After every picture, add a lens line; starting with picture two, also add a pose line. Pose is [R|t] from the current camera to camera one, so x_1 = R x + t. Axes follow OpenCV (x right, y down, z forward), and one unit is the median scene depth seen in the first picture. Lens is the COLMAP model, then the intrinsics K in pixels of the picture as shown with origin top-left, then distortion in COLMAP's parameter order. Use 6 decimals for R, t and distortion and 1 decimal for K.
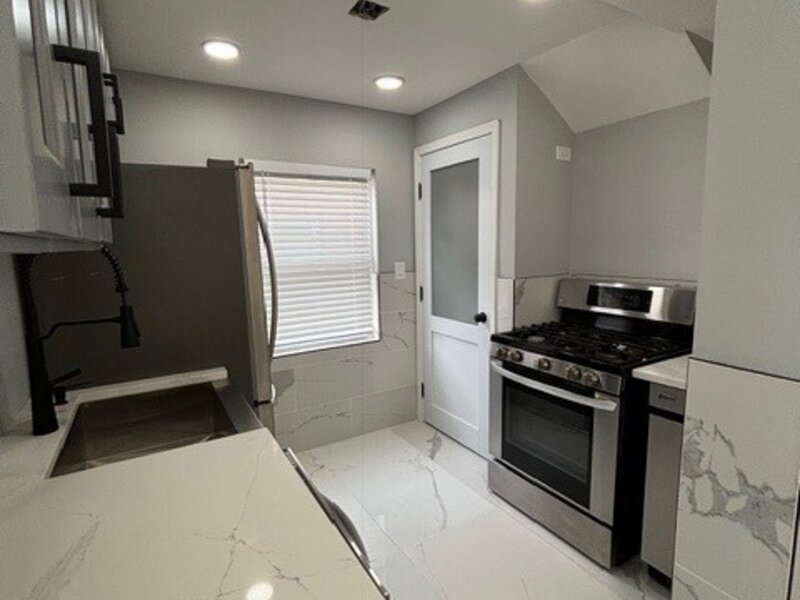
lens RADIAL K [[430.6, 0, 404.9], [0, 430.6, 296.7], [0, 0, 1]] dist [0.001318, -0.000581]
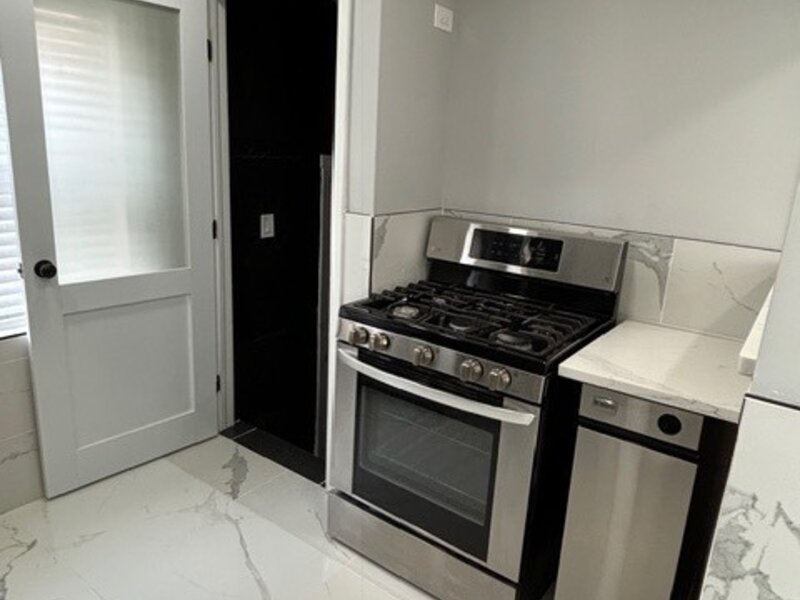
lens RADIAL K [[581.2, 0, 400.2], [0, 581.2, 294.1], [0, 0, 1]] dist [0.034924, -0.002706]
pose [[0.924551, -0.024017, 0.380302, -0.043189], [-0.025336, 0.991929, 0.124236, -0.042720], [-0.380216, -0.124498, 0.916480, 0.228193]]
